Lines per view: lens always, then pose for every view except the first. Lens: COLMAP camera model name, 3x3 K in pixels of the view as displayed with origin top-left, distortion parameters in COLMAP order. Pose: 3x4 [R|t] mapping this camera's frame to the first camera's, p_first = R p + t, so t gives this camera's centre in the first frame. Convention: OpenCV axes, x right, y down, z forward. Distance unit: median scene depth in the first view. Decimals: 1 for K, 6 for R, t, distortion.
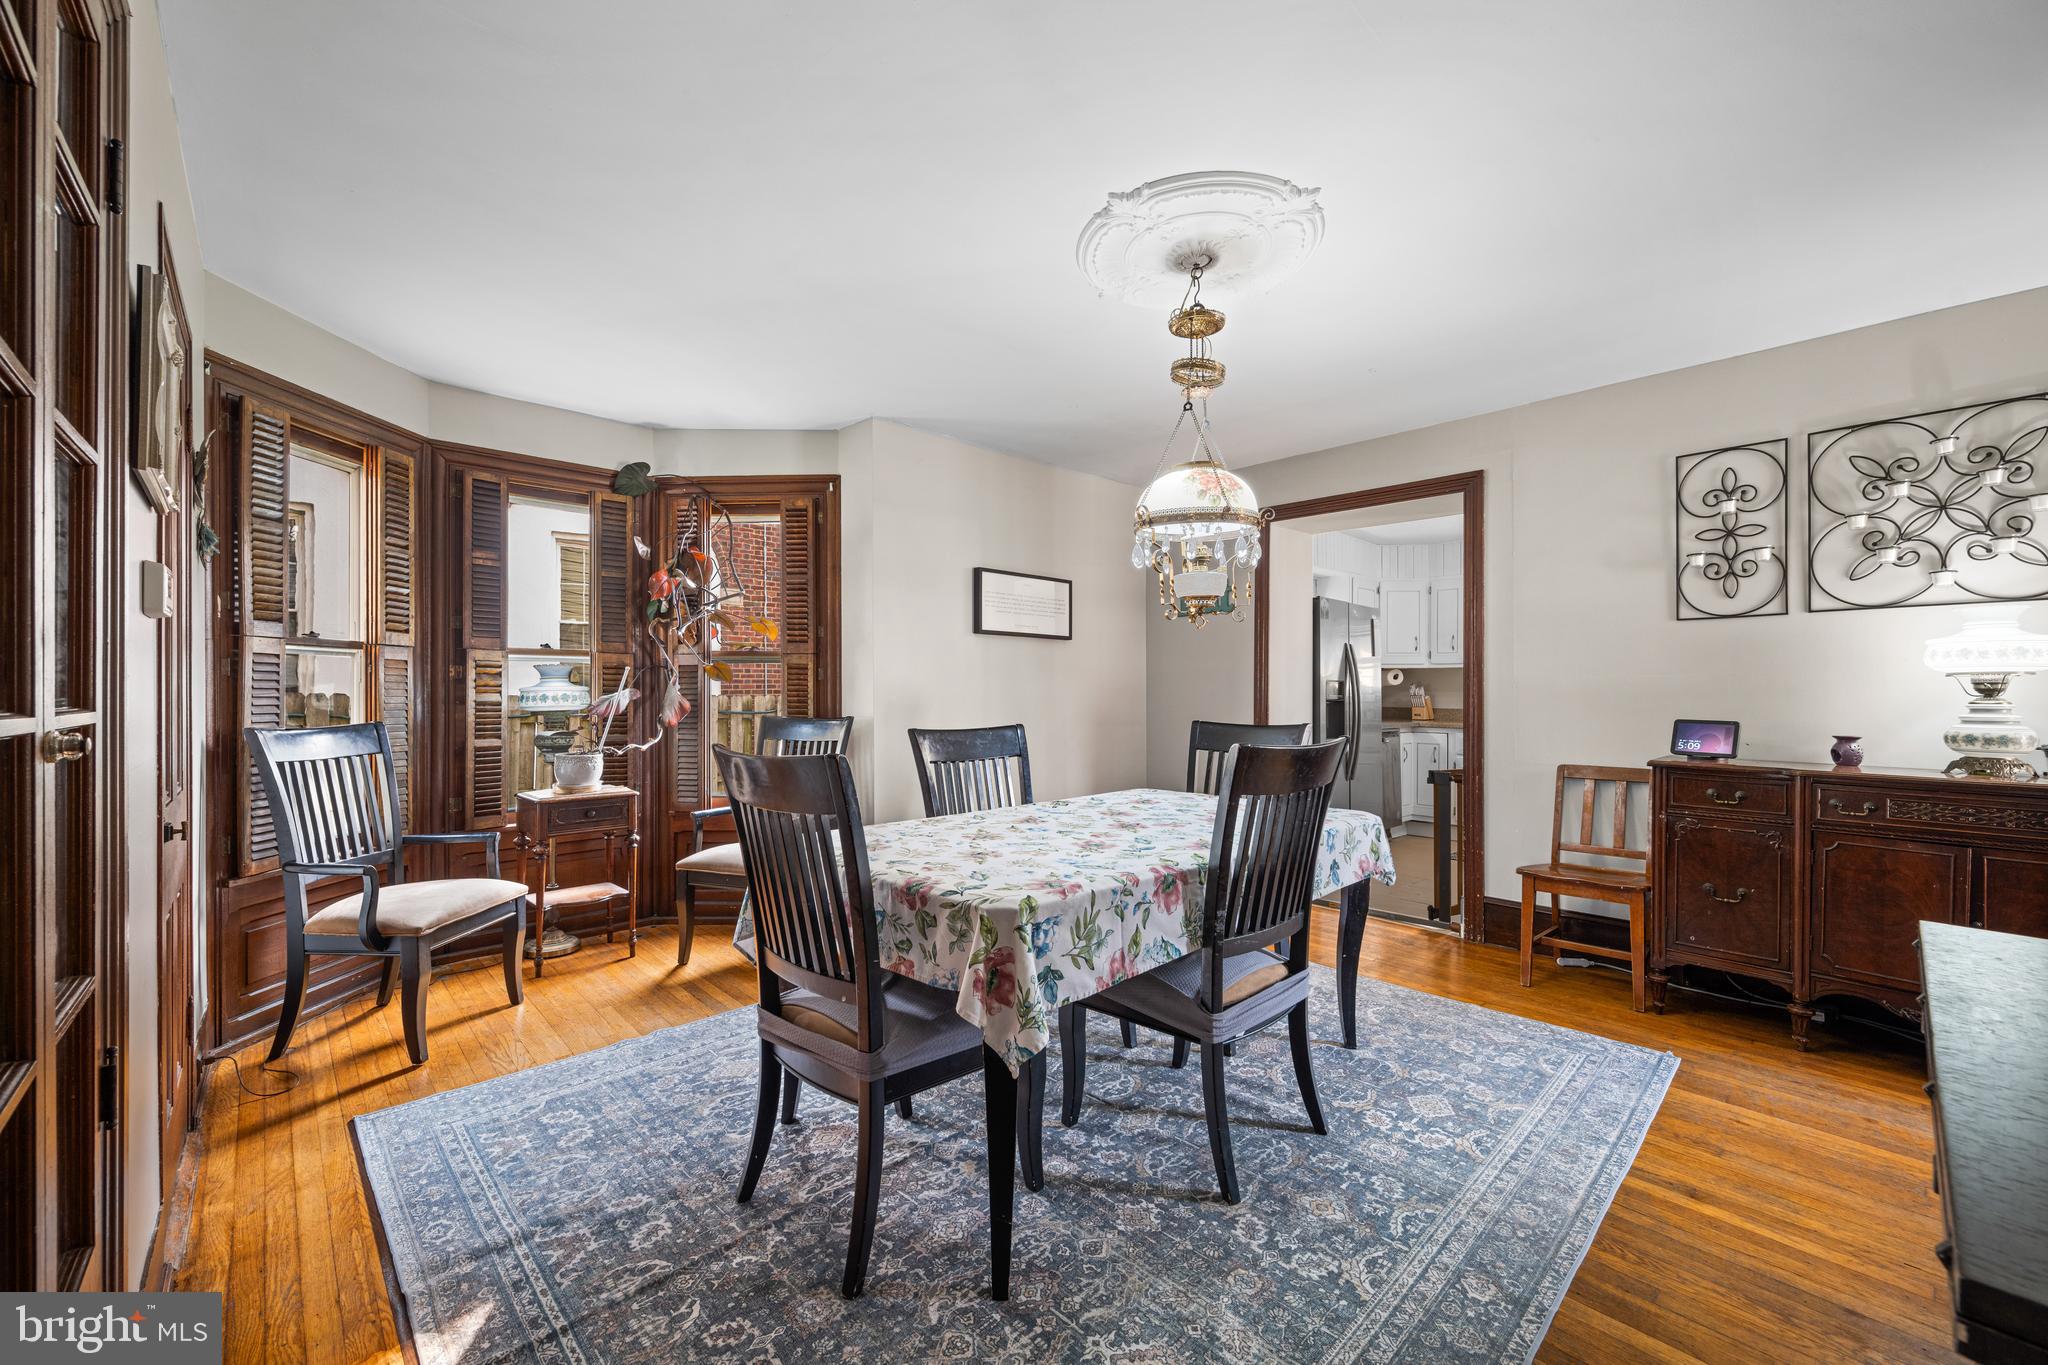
lens RADIAL K [[807.4, 0, 1025.6], [0, 807.4, 690.3], [0, 0, 1]] dist [0.001451, 0.000105]
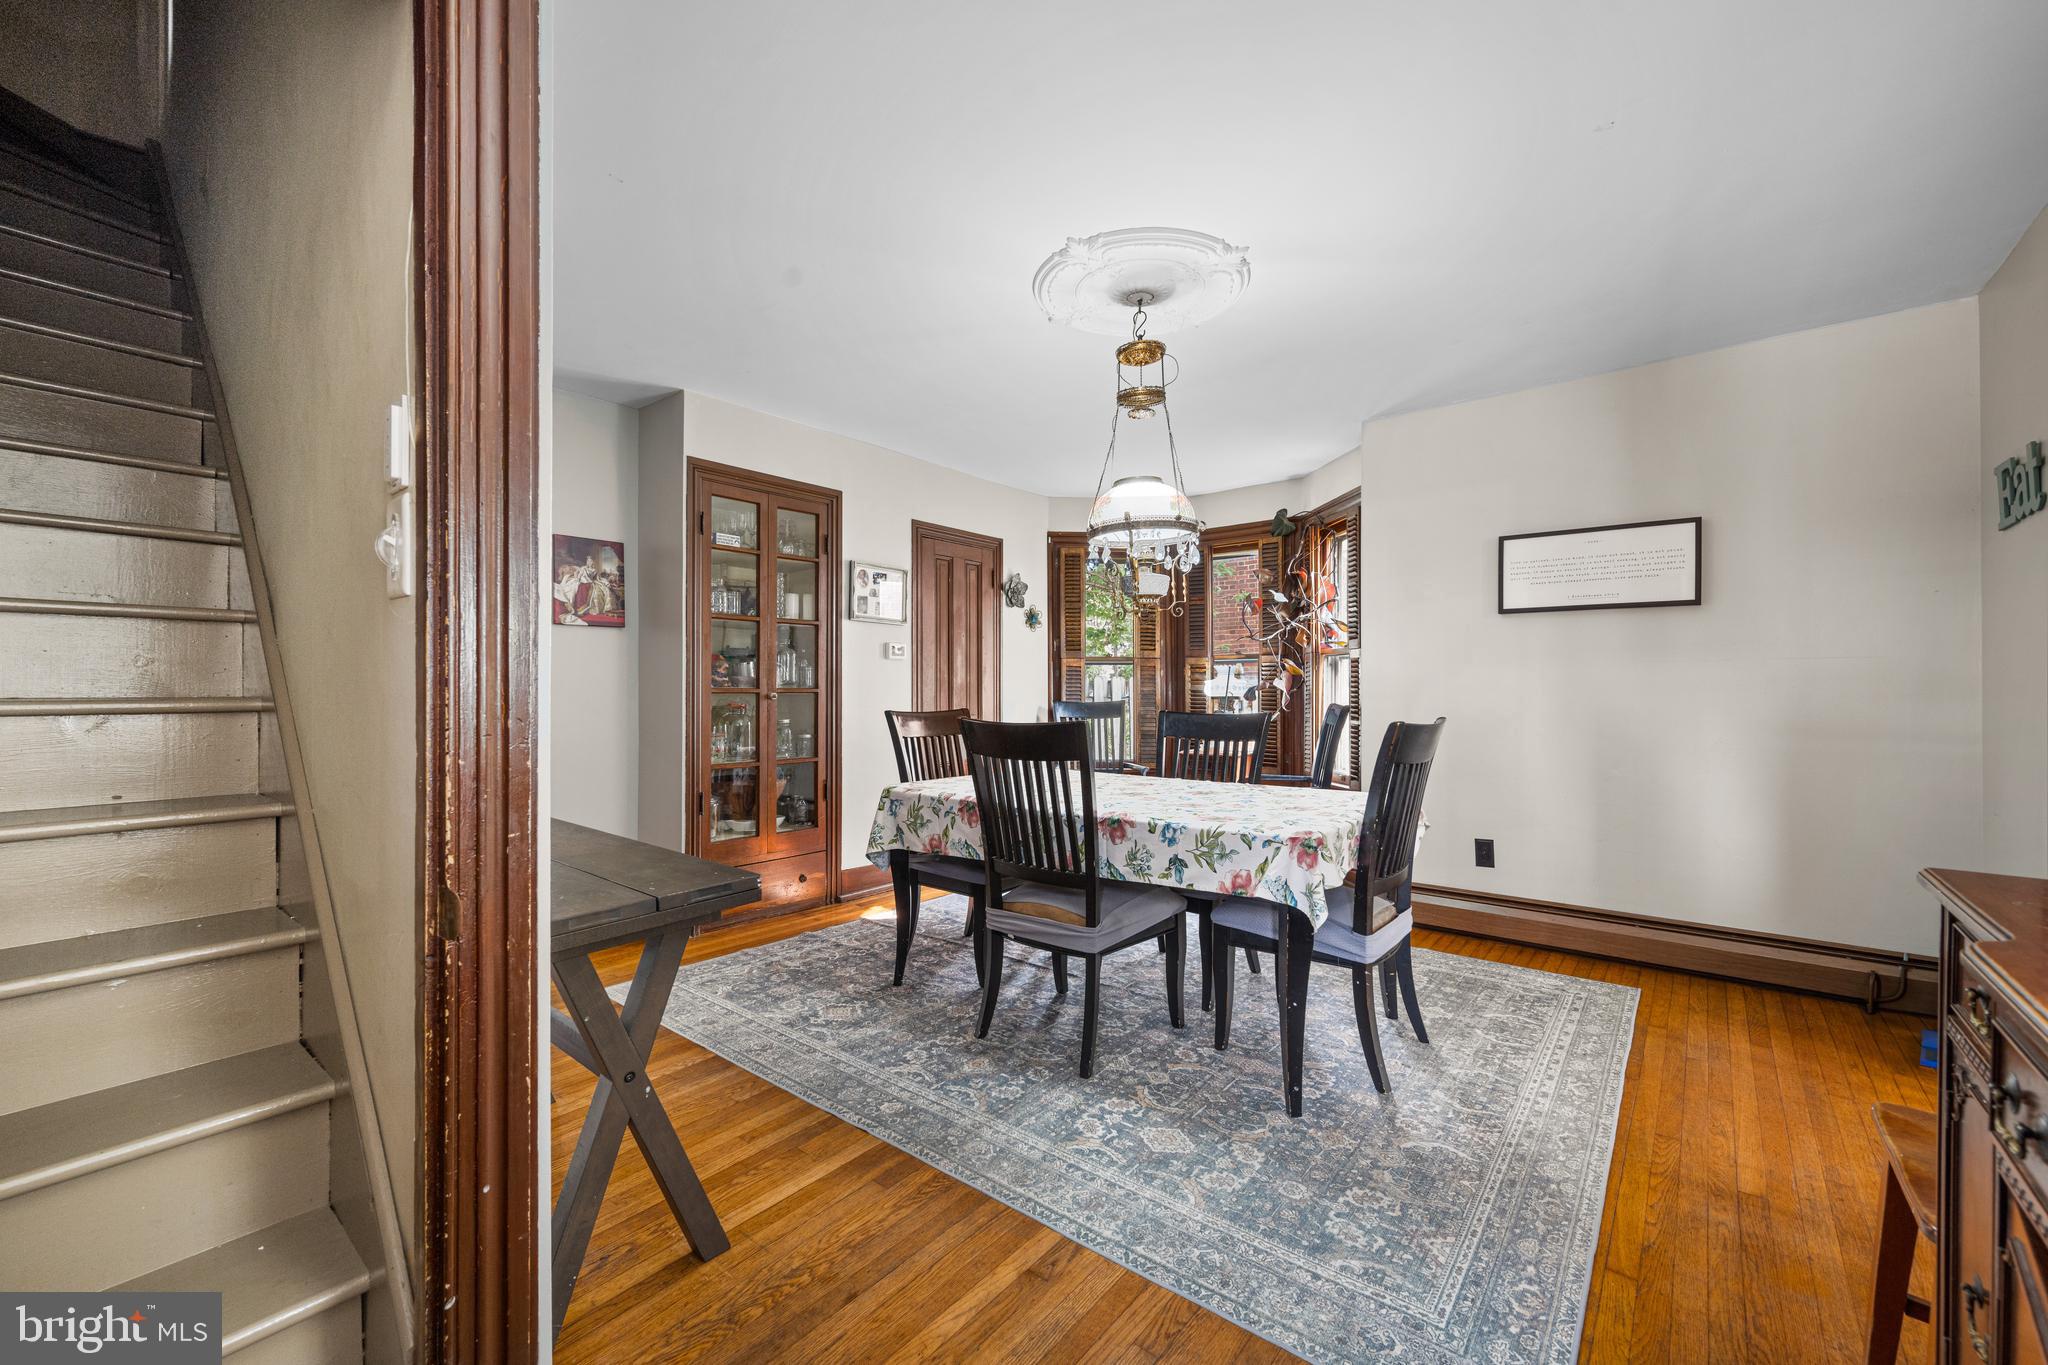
lens RADIAL K [[807.4, 0, 1025.6], [0, 807.4, 690.3], [0, 0, 1]] dist [0.001451, 0.000105]
pose [[0.131732, 0.005226, -0.991272, 1.371056], [0.001964, 0.999983, 0.005533, 0.008290], [0.991283, -0.002676, 0.131720, 0.728492]]
